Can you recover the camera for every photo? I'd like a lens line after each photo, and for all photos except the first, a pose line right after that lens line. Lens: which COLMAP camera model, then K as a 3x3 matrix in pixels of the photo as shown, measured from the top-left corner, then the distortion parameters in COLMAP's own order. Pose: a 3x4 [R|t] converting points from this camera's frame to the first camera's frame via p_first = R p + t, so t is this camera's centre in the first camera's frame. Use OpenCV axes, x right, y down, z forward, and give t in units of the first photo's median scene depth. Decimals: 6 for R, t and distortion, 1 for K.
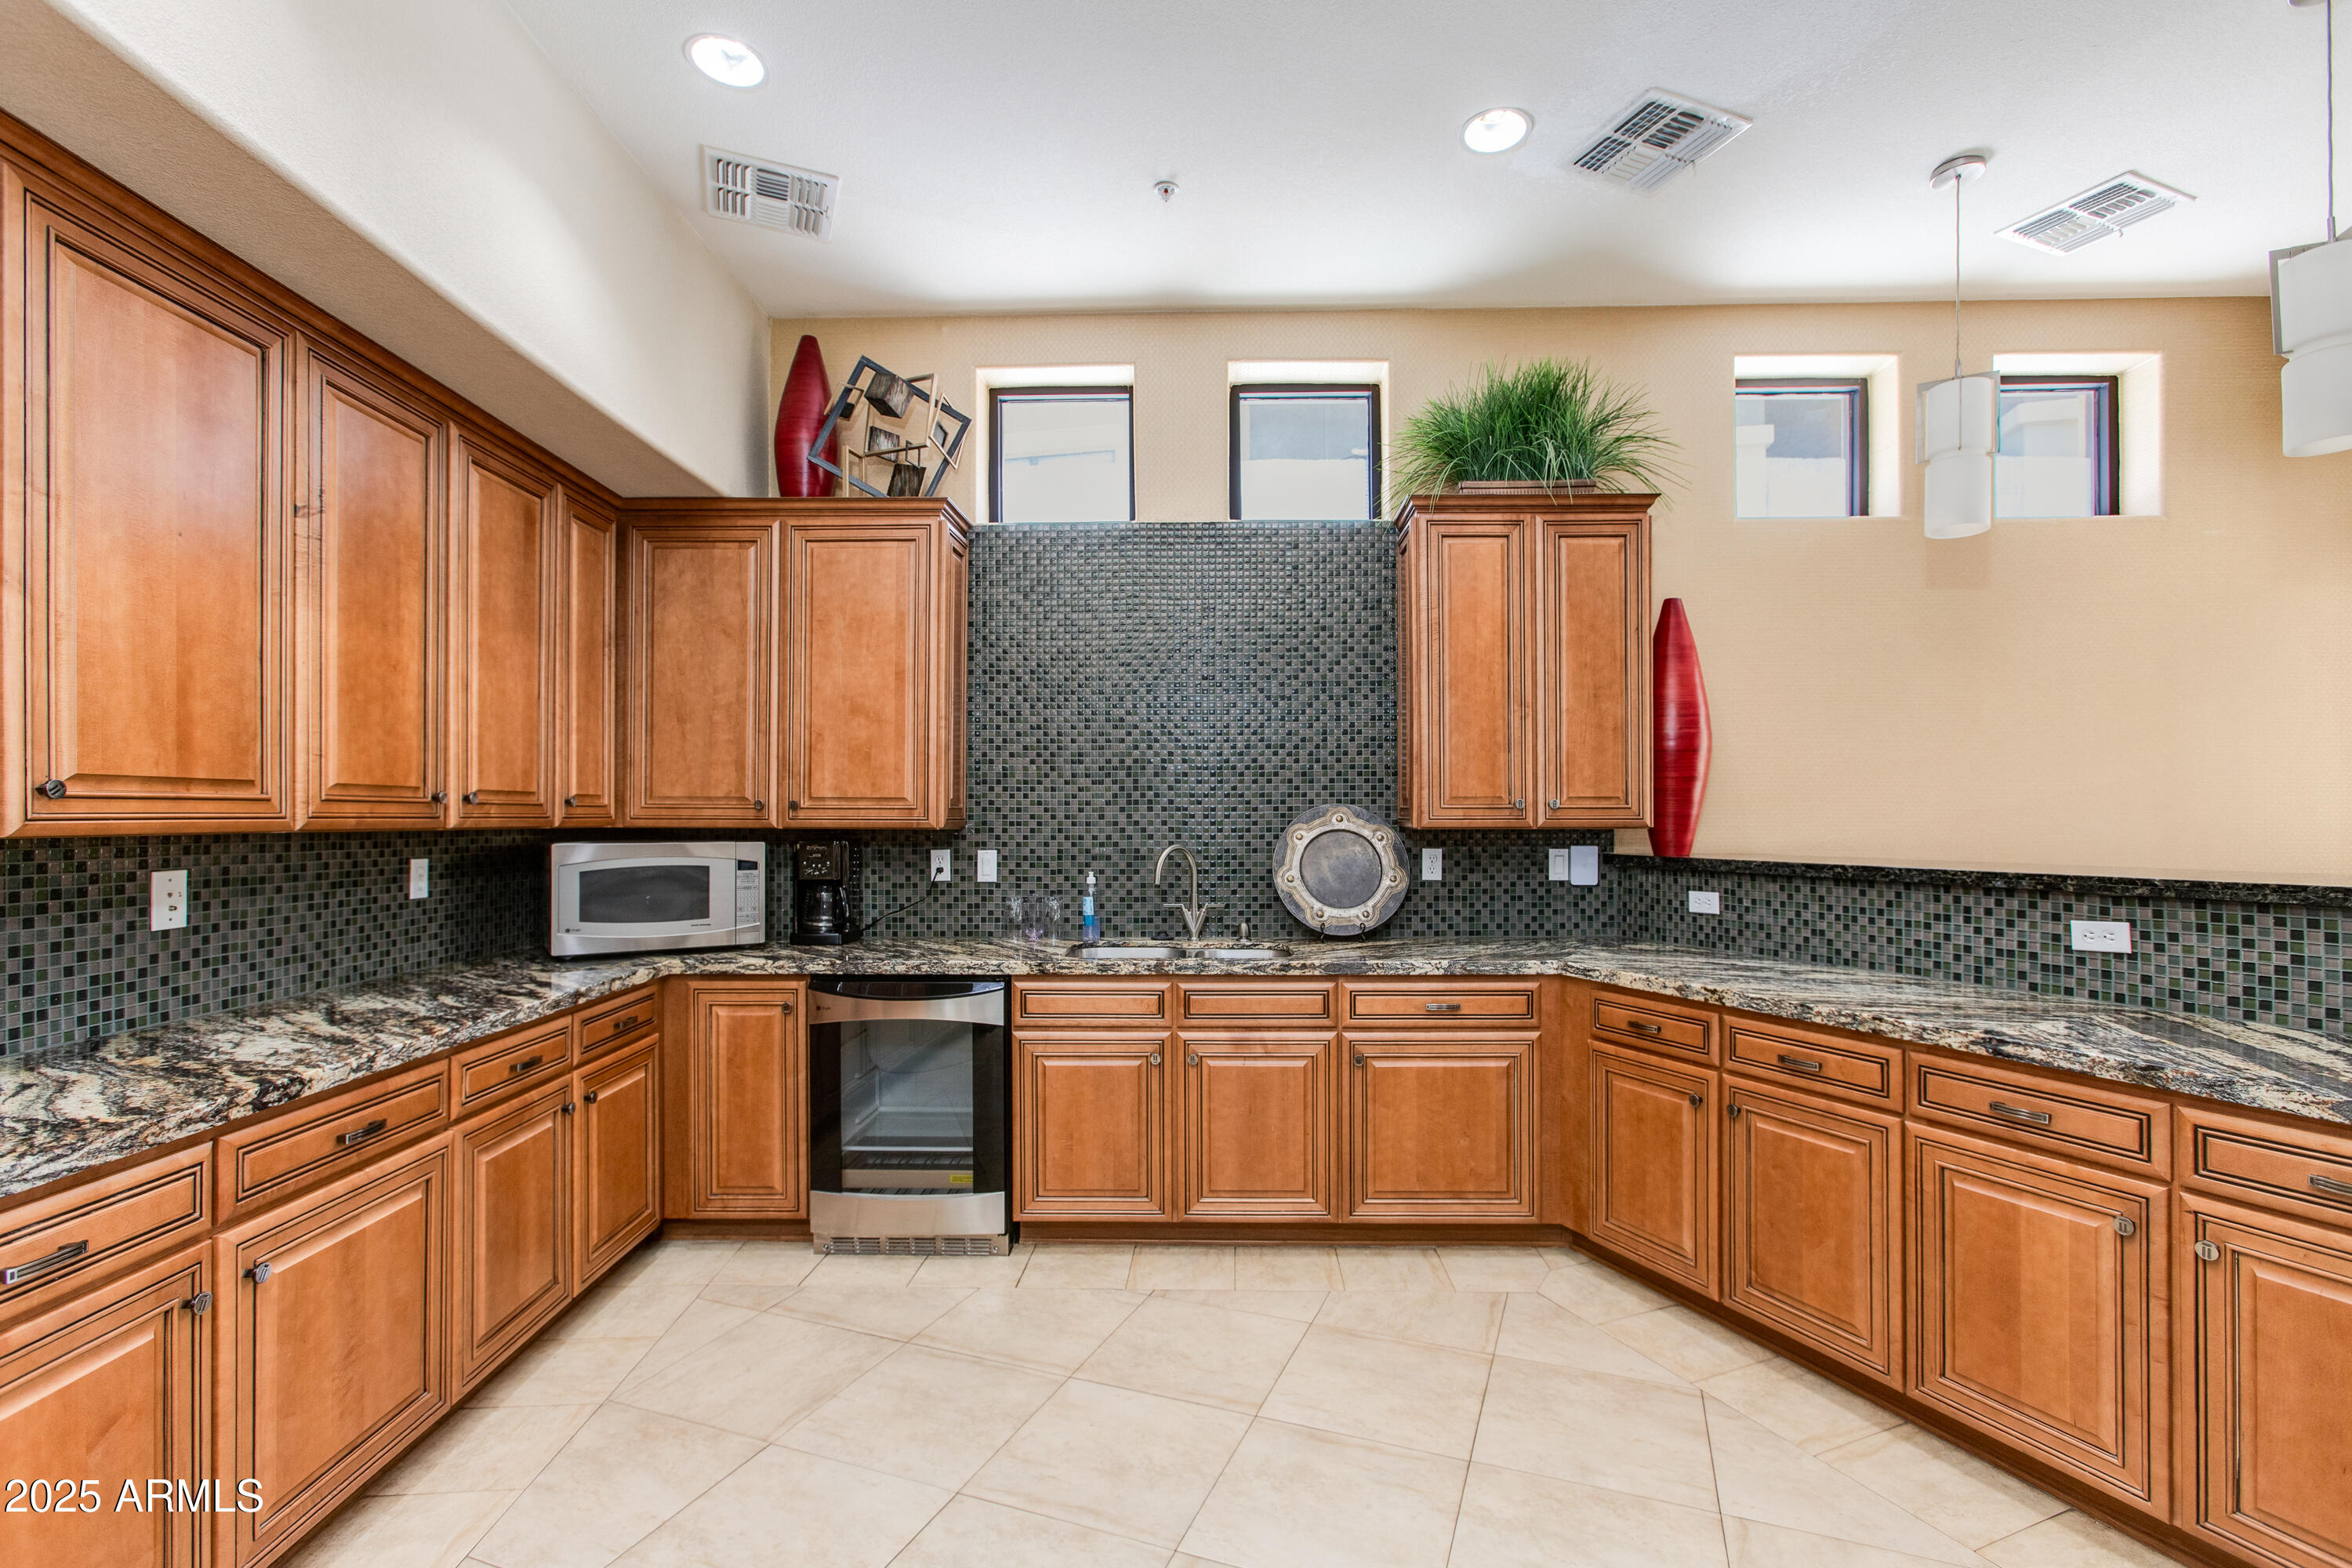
lens RADIAL K [[1258.9, 0, 1173.7], [0, 1258.9, 792.4], [0, 0, 1]] dist [-0.020460, 0.022770]
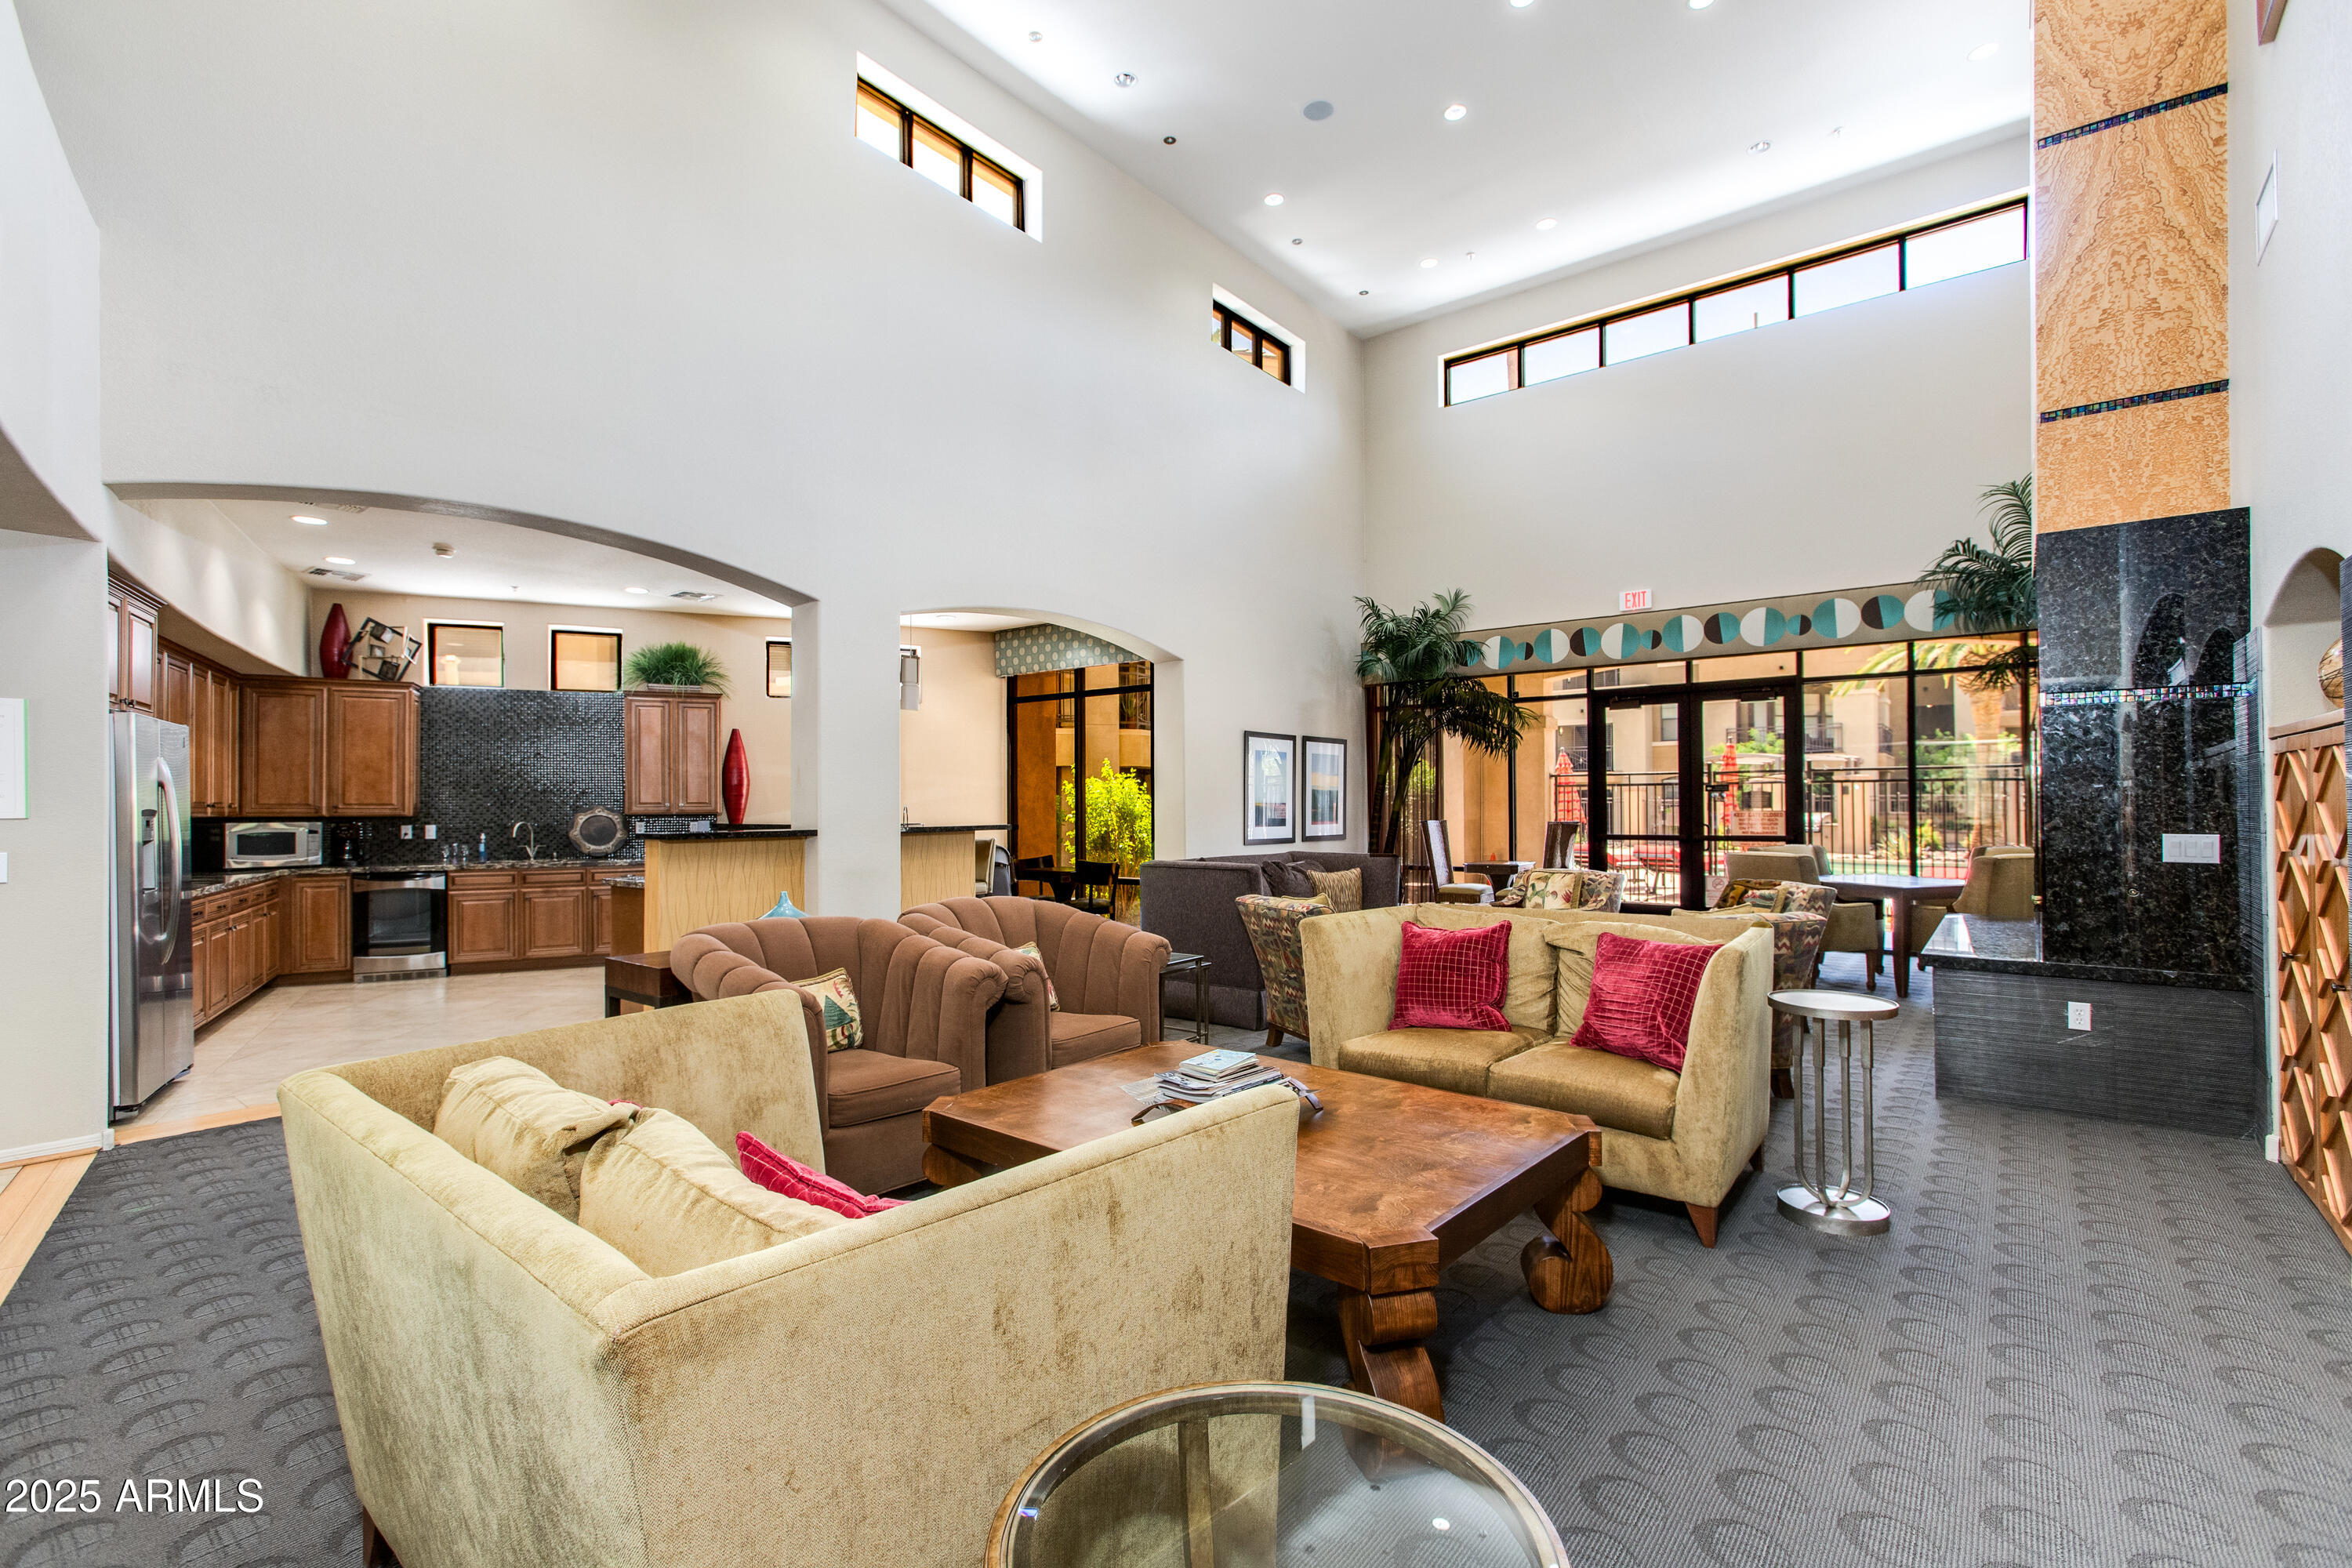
lens RADIAL K [[1061.2, 0, 1172.6], [0, 1061.2, 794.9], [0, 0, 1]] dist [-0.016578, 0.011245]
pose [[0.869246, -0.001328, 0.494378, 0.090782], [-0.002993, 0.999964, 0.007949, -0.033395], [-0.494371, -0.008390, 0.869211, -1.540867]]
